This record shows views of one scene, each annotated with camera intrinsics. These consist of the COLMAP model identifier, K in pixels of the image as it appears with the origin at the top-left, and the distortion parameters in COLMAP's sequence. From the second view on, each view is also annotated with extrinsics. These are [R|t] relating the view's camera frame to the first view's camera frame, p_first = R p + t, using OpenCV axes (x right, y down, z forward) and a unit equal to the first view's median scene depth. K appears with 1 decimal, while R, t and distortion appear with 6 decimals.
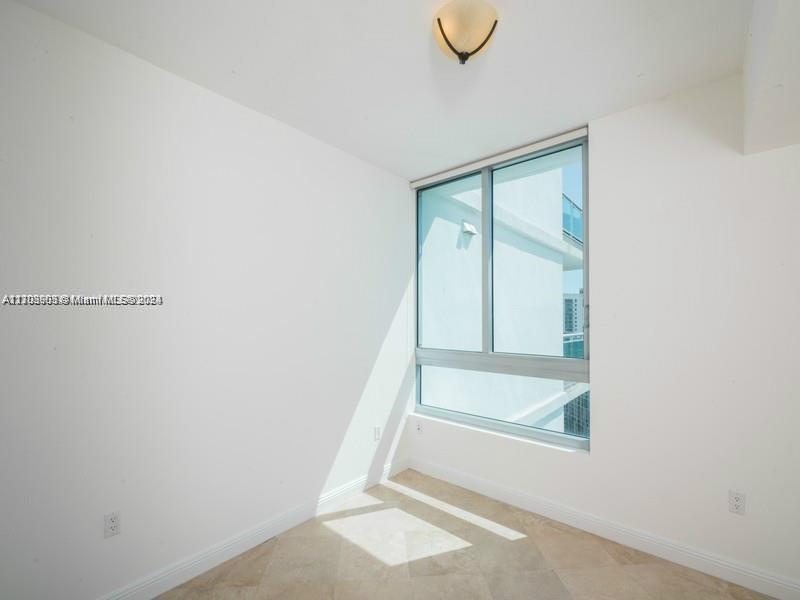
lens RADIAL K [[373.0, 0, 378.0], [0, 373.0, 307.1], [0, 0, 1]] dist [0.054544, -0.007955]
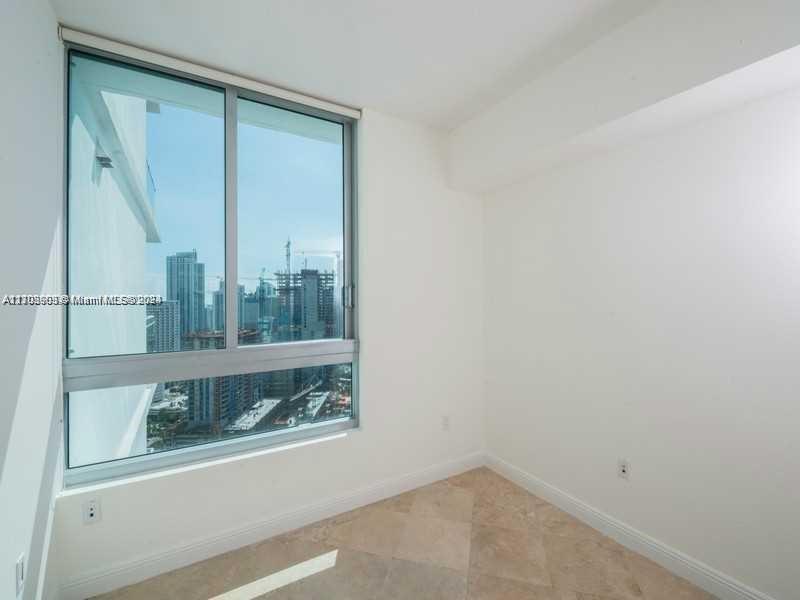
lens RADIAL K [[373.0, 0, 407.6], [0, 373.0, 297.4], [0, 0, 1]] dist [0.054544, -0.007955]
pose [[0.285333, 0.014014, 0.958326, -0.318121], [-0.010884, 0.999876, -0.011382, 0.030678], [-0.958367, -0.007182, 0.285450, 0.483281]]
